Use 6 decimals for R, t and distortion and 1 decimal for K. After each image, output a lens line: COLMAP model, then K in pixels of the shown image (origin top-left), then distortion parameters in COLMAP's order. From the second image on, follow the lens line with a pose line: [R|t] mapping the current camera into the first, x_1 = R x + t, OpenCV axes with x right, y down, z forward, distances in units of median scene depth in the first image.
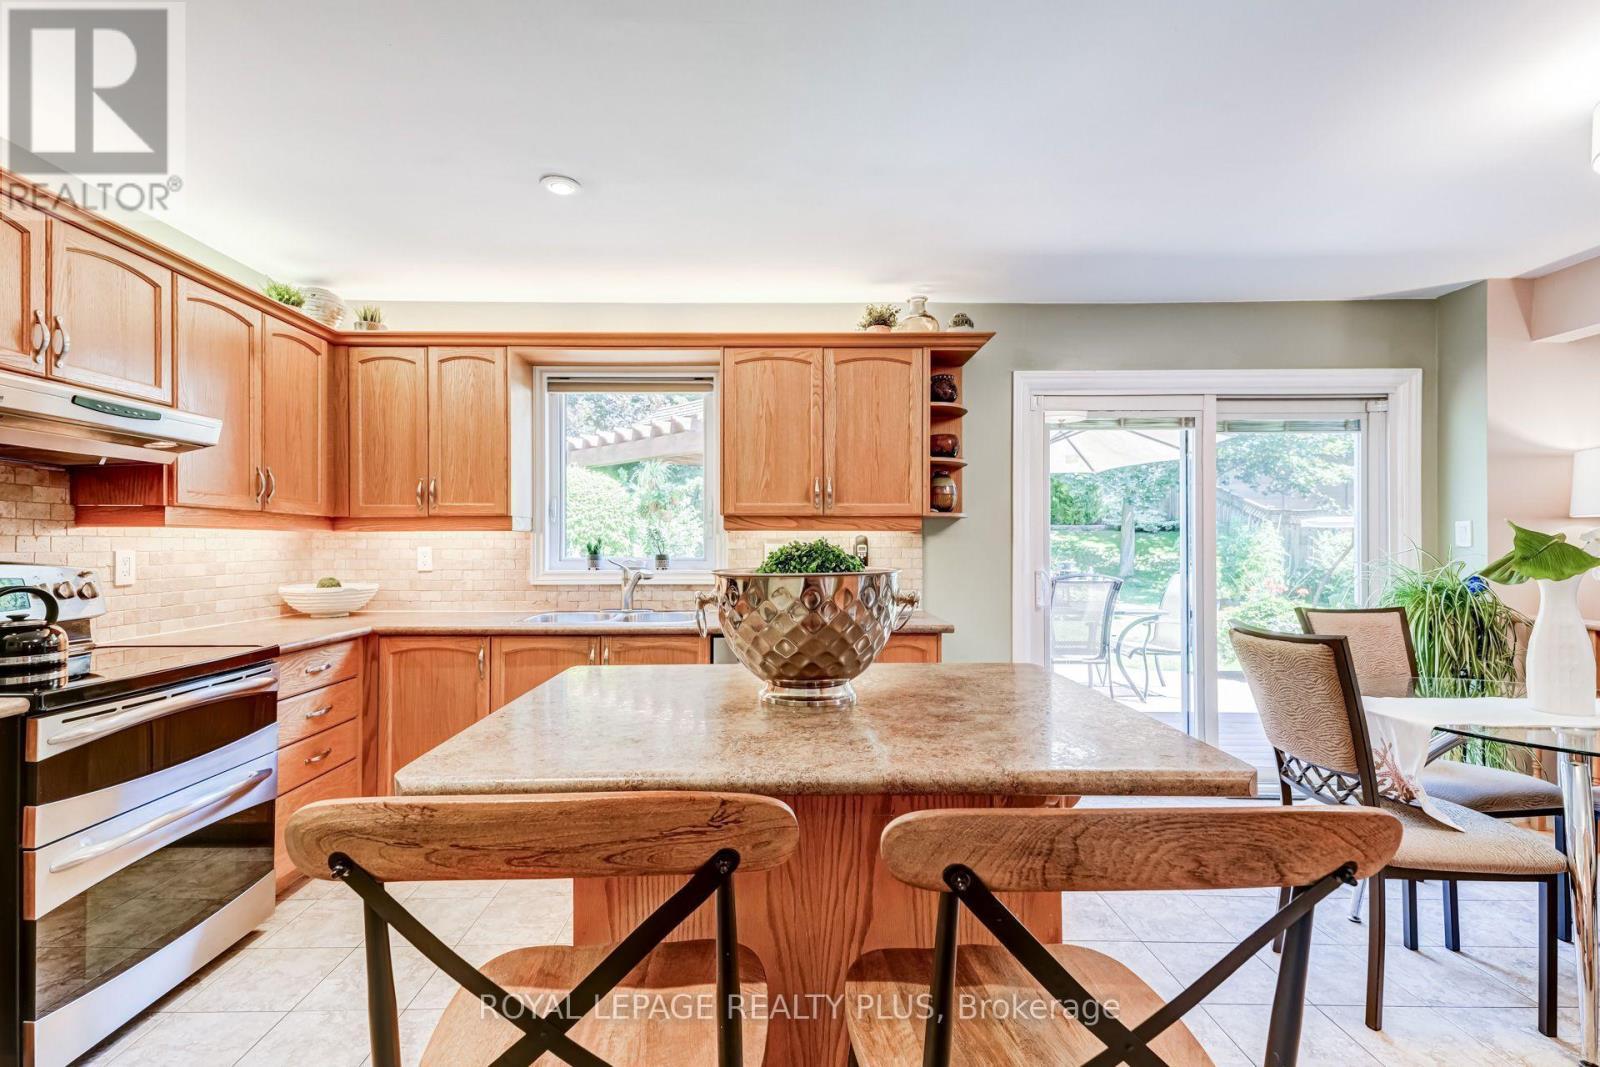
lens RADIAL K [[721.0, 0, 800.0], [0, 721.0, 533.5], [0, 0, 1]] dist [0.032664, -0.000356]
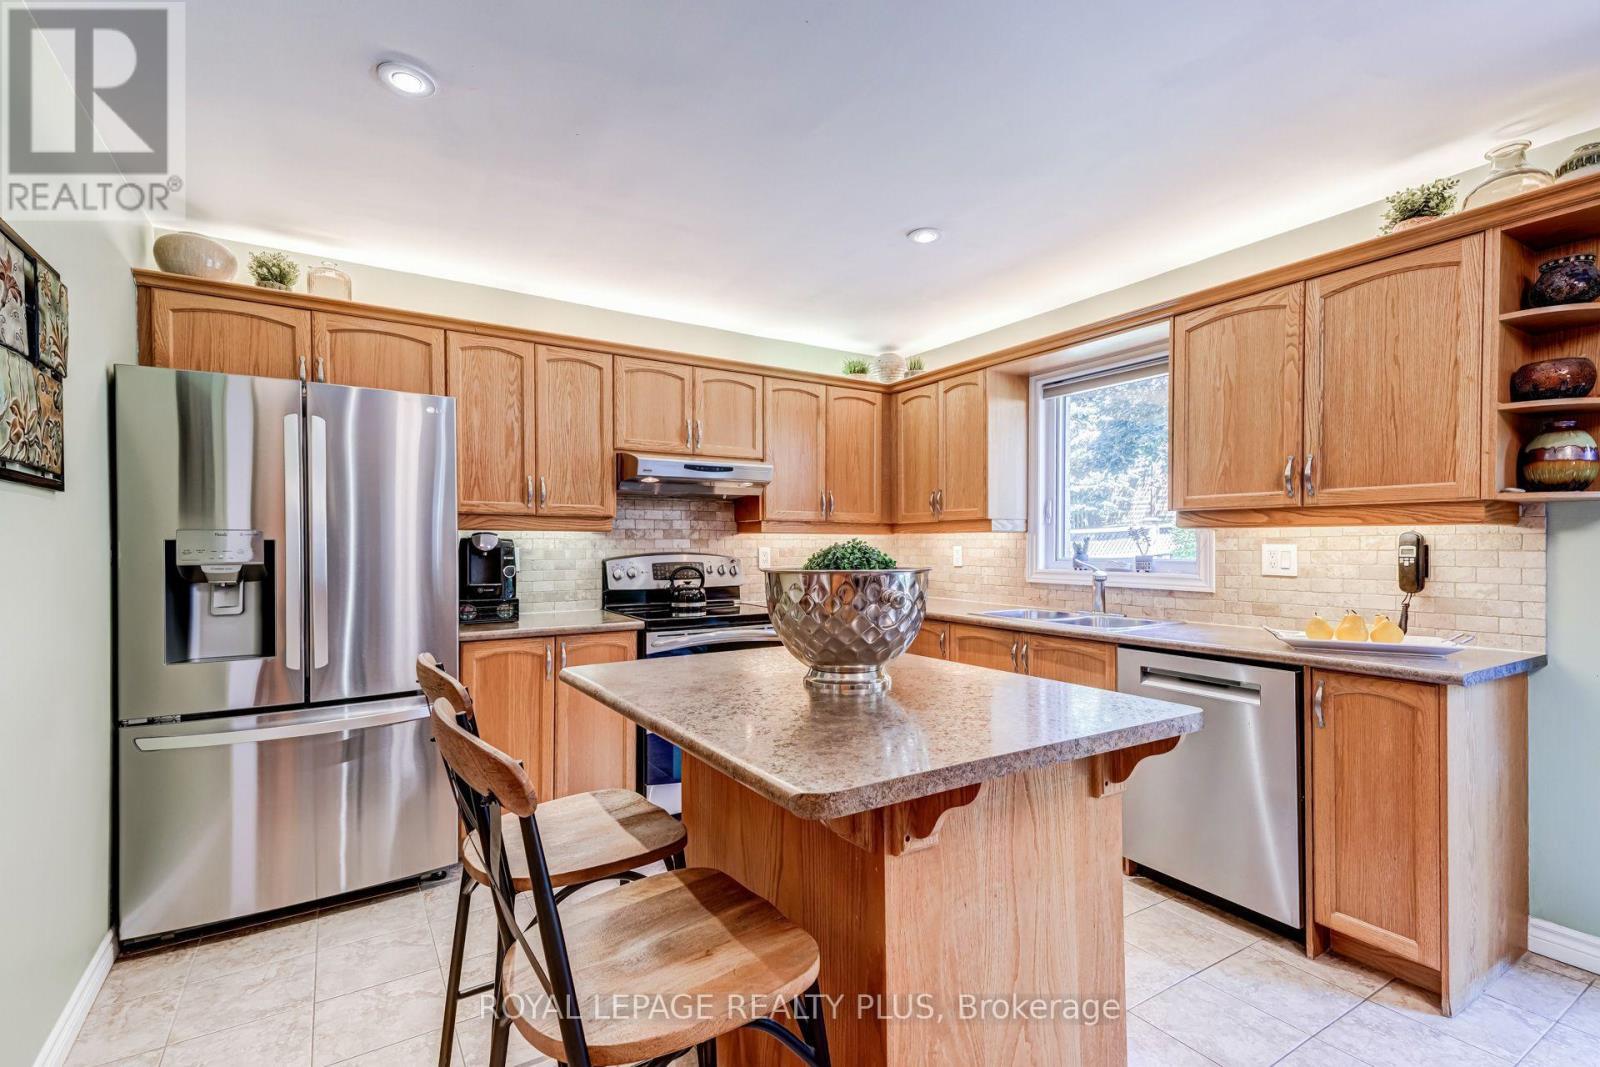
lens RADIAL K [[732.7, 0, 799.5], [0, 732.7, 547.2], [0, 0, 1]] dist [0.017790, 0.000259]
pose [[0.529913, 0.004400, -0.848041, 0.405373], [0.011785, 0.999852, 0.012552, 0.001656], [0.847970, -0.016645, 0.529783, 0.150091]]
